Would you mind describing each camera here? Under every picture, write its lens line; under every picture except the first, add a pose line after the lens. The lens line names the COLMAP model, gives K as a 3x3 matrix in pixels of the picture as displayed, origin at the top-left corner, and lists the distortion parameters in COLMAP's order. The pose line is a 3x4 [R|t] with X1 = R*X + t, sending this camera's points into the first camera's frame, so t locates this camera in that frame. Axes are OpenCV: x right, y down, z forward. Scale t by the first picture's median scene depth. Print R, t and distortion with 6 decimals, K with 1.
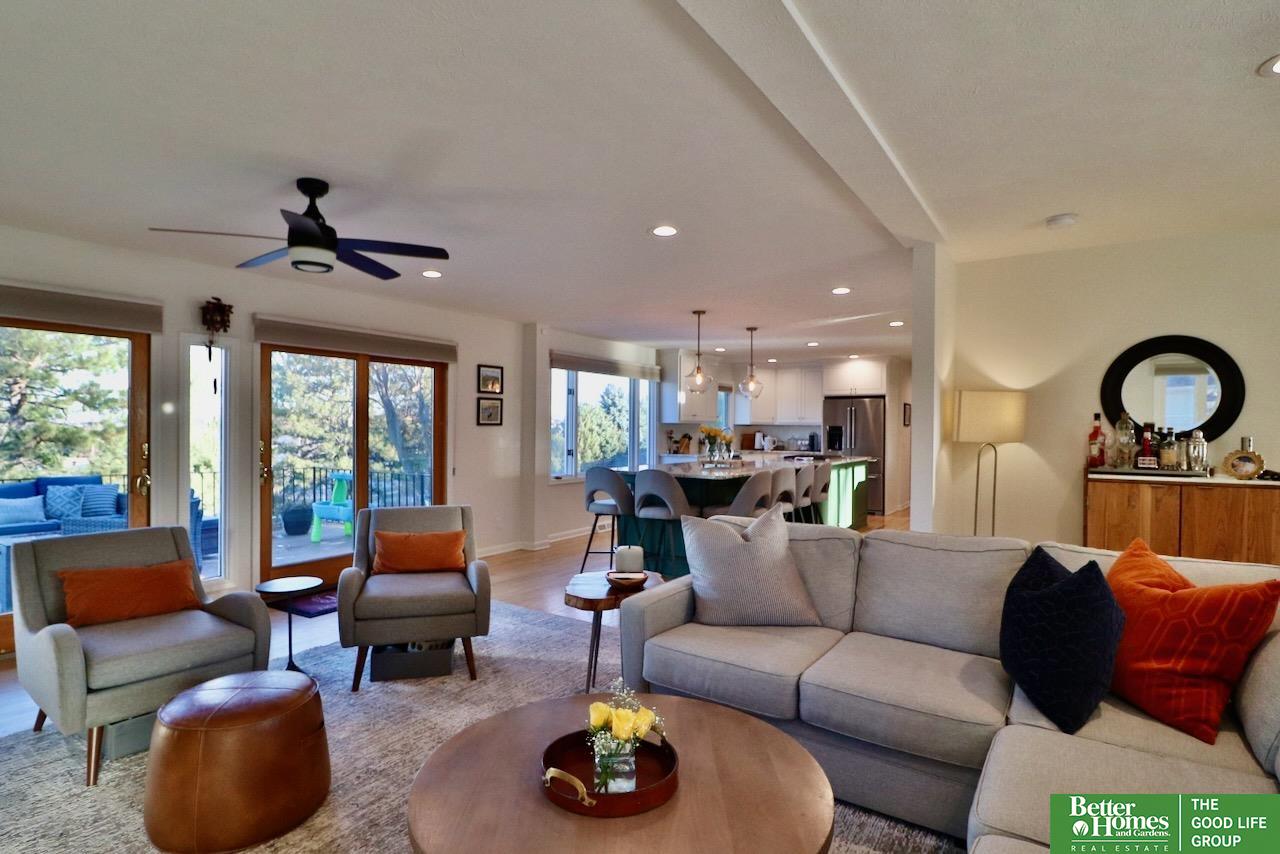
lens RADIAL K [[662.3, 0, 622.1], [0, 662.3, 434.2], [0, 0, 1]] dist [-0.007520, -0.006327]
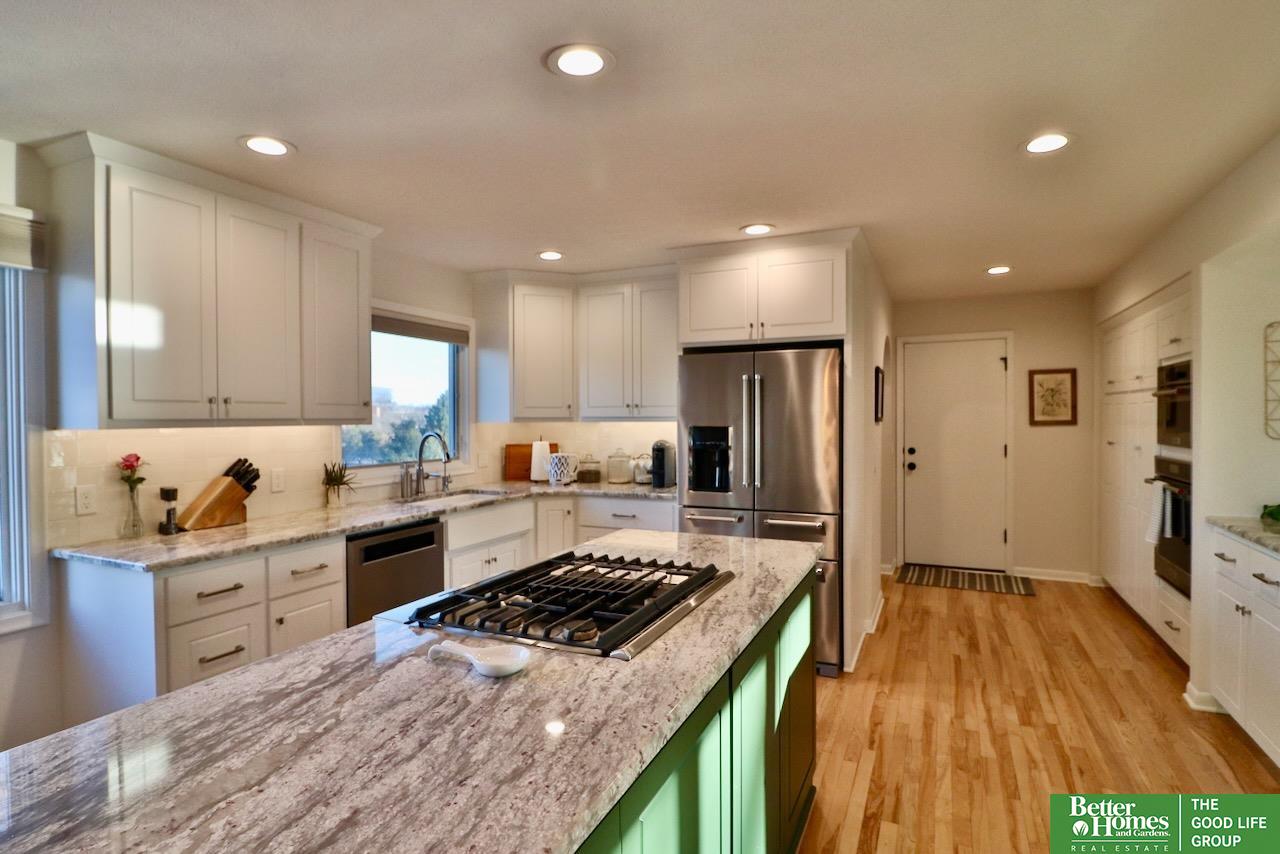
lens RADIAL K [[662.3, 0, 625.9], [0, 662.3, 429.8], [0, 0, 1]] dist [-0.007520, -0.006327]
pose [[0.989010, -0.016319, 0.146943, 0.264935], [0.014959, 0.999834, 0.010355, -0.017859], [-0.147088, -0.008043, 0.989091, 0.769422]]
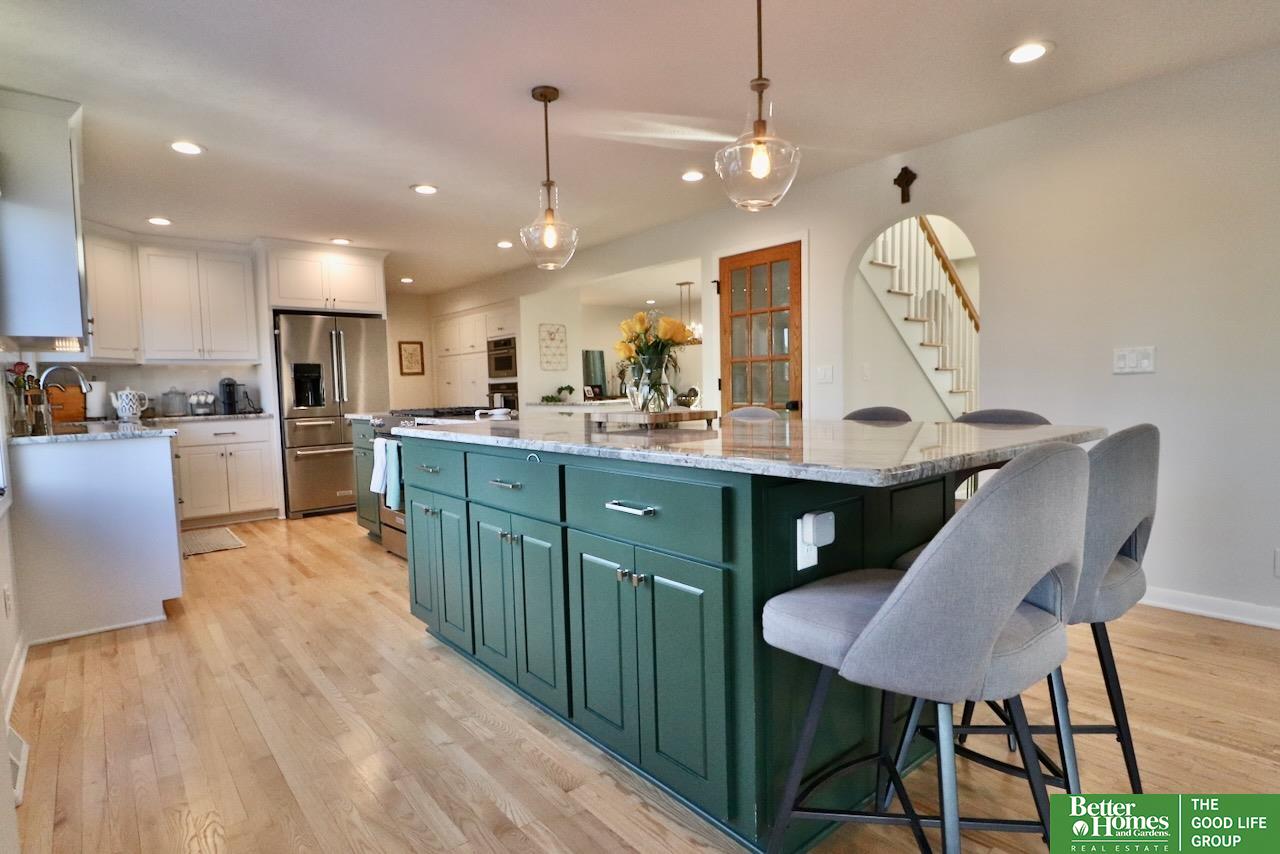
lens RADIAL K [[662.3, 0, 637.7], [0, 662.3, 427.2], [0, 0, 1]] dist [-0.007520, -0.006327]
pose [[0.278257, -0.074631, 0.957603, -0.161176], [0.039163, 0.997029, 0.066324, 0.017689], [-0.959708, 0.019047, 0.280353, 0.693094]]
